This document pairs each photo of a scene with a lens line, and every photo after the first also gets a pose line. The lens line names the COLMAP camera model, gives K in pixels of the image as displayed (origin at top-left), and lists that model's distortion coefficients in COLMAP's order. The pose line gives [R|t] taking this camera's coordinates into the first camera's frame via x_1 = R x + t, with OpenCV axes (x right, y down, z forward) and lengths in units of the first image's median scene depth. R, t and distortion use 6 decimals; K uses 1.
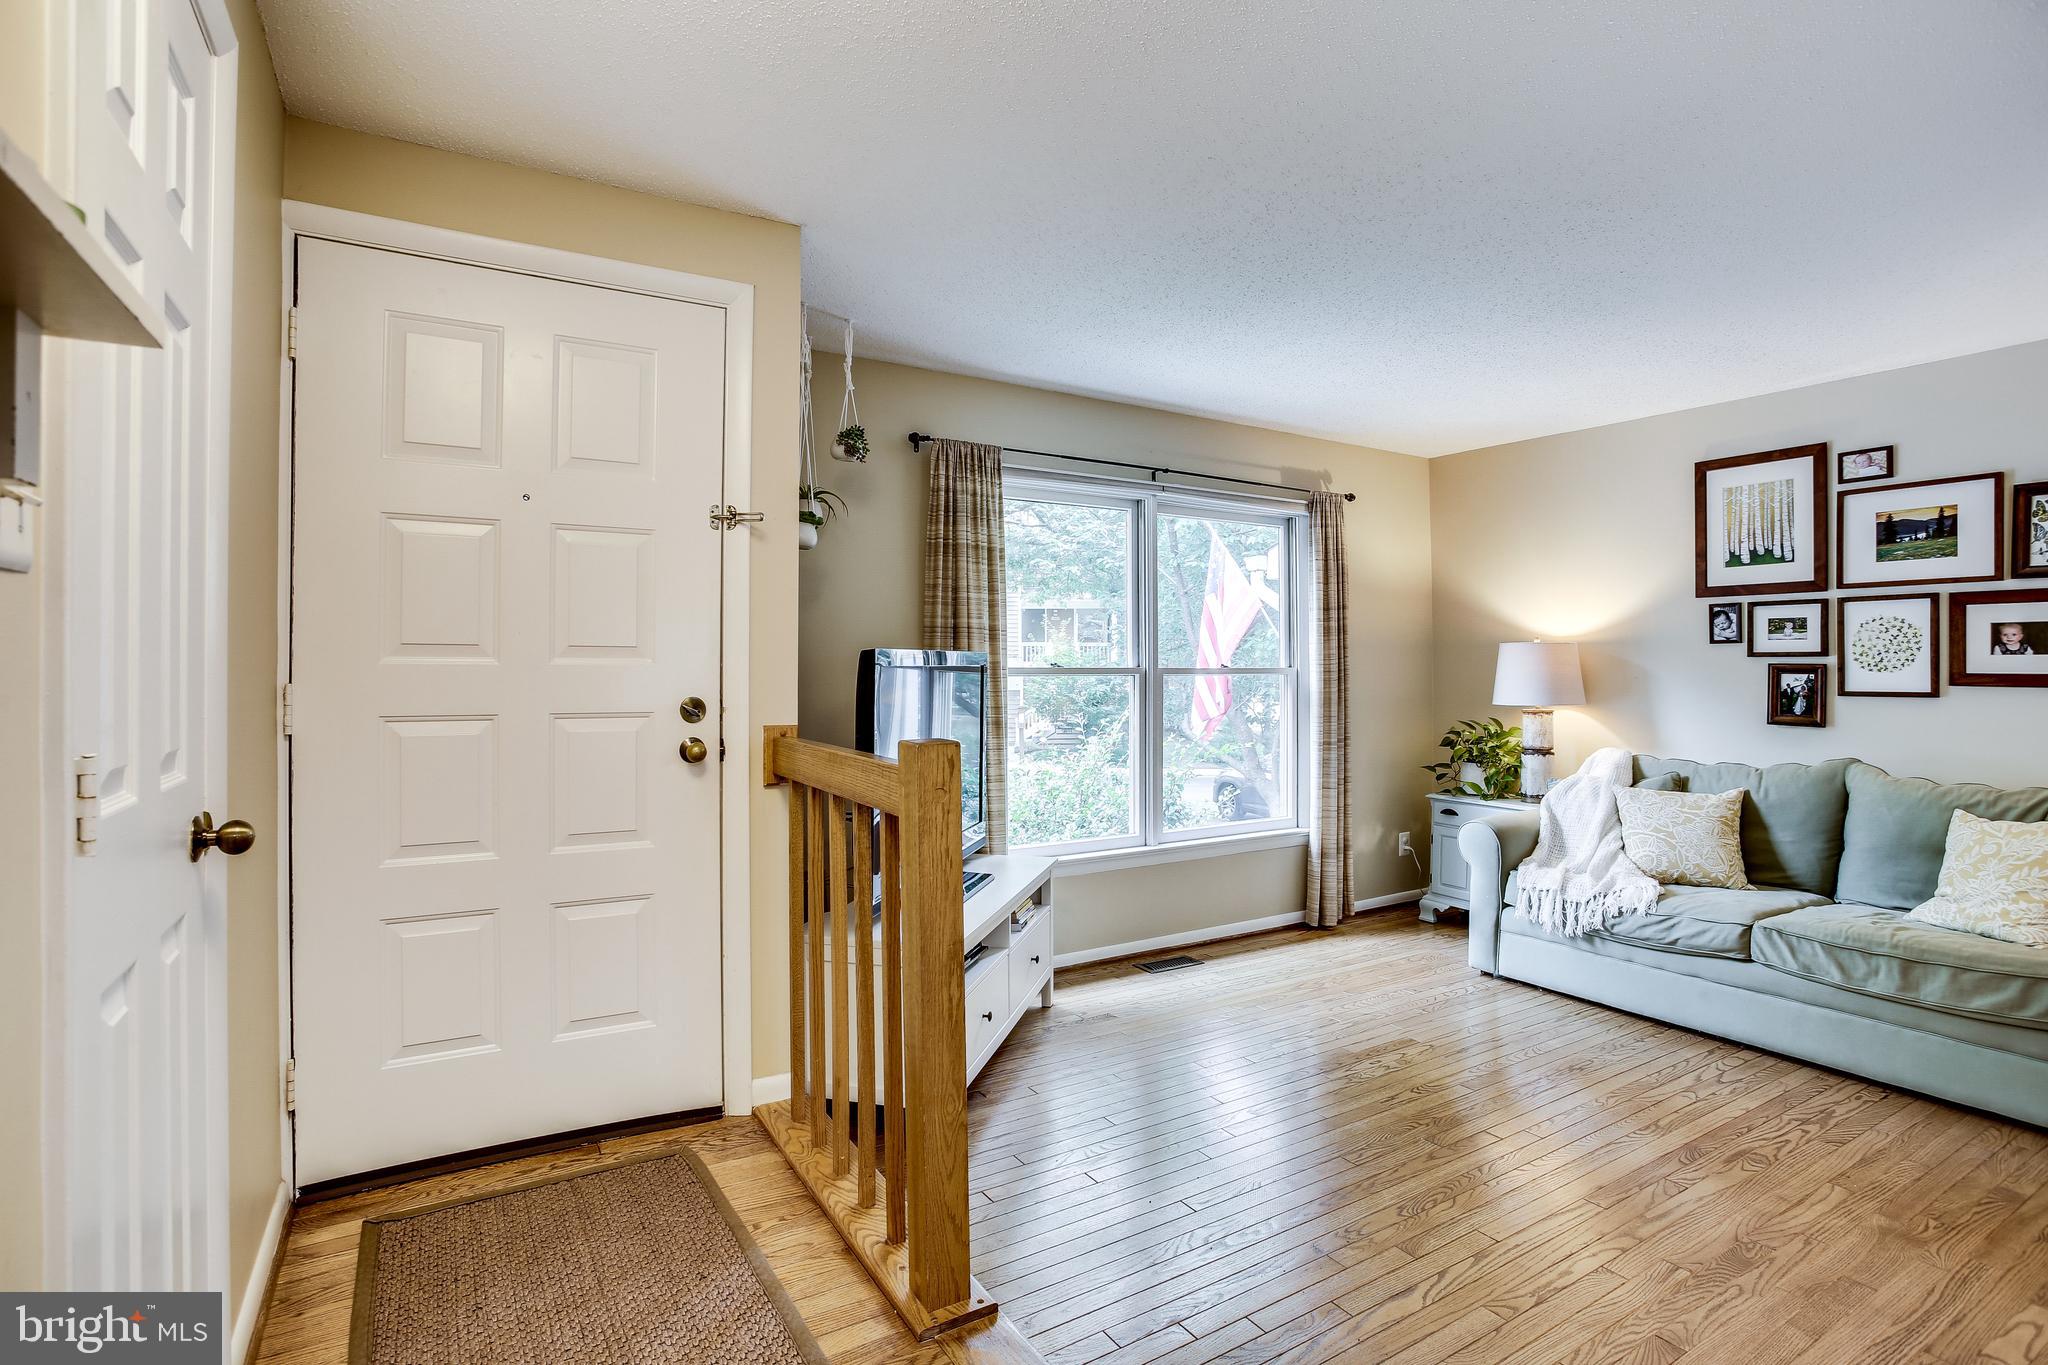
lens RADIAL K [[1018.8, 0, 1007.2], [0, 1018.8, 662.9], [0, 0, 1]] dist [-0.085449, 0.036278]
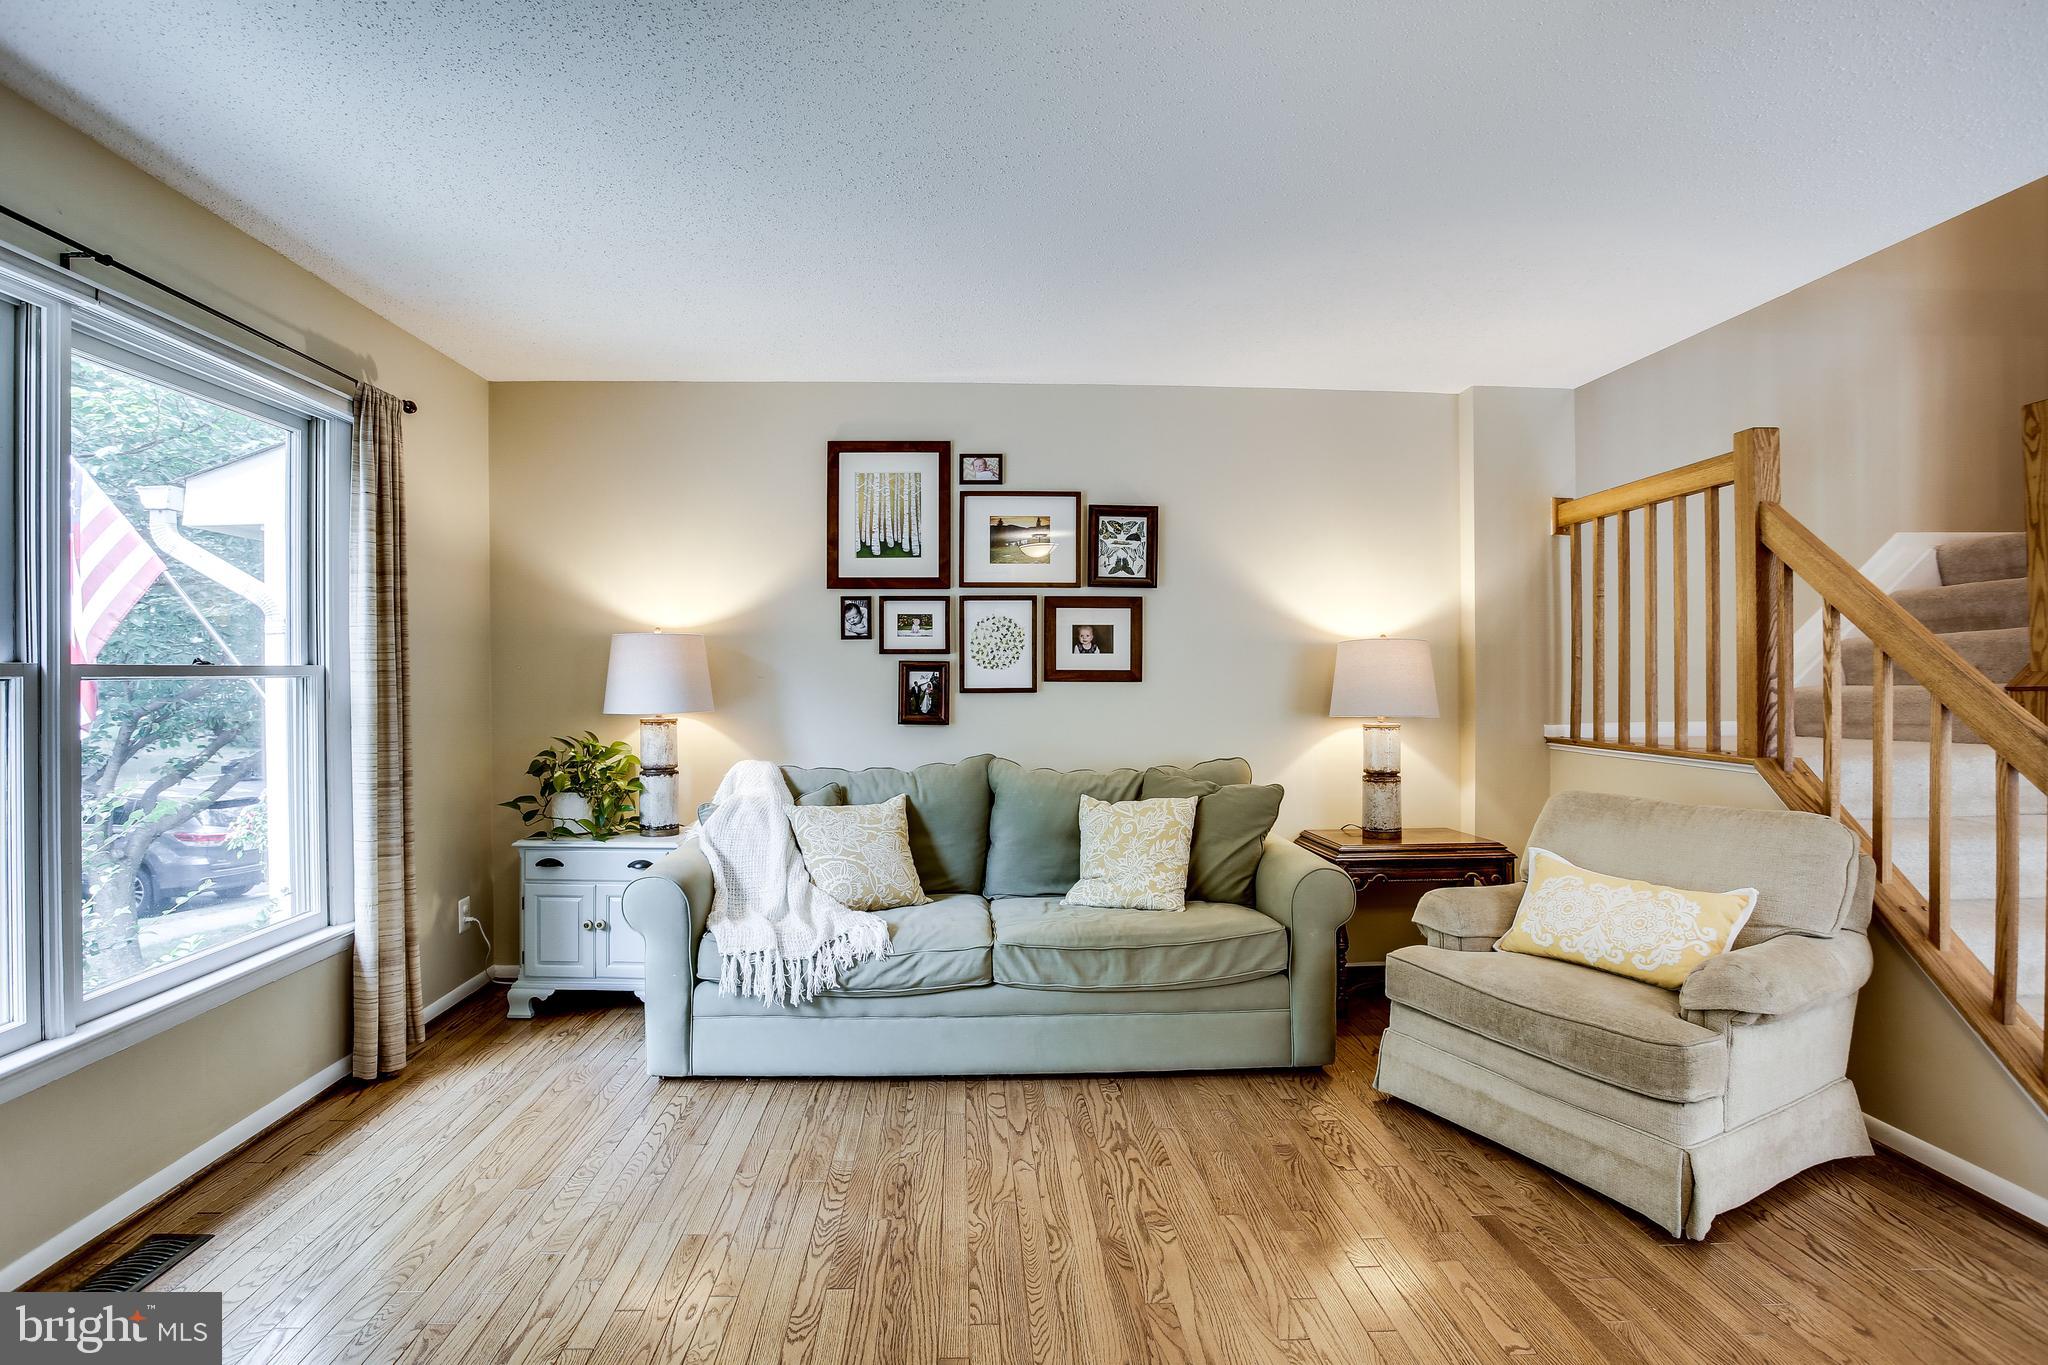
lens RADIAL K [[1018.8, 0, 1007.2], [0, 1018.8, 662.9], [0, 0, 1]] dist [-0.085449, 0.036278]
pose [[0.474780, 0.003534, 0.880098, -0.053080], [-0.000945, 0.999993, -0.003506, 0.006209], [-0.880104, 0.000833, 0.474780, 0.439412]]
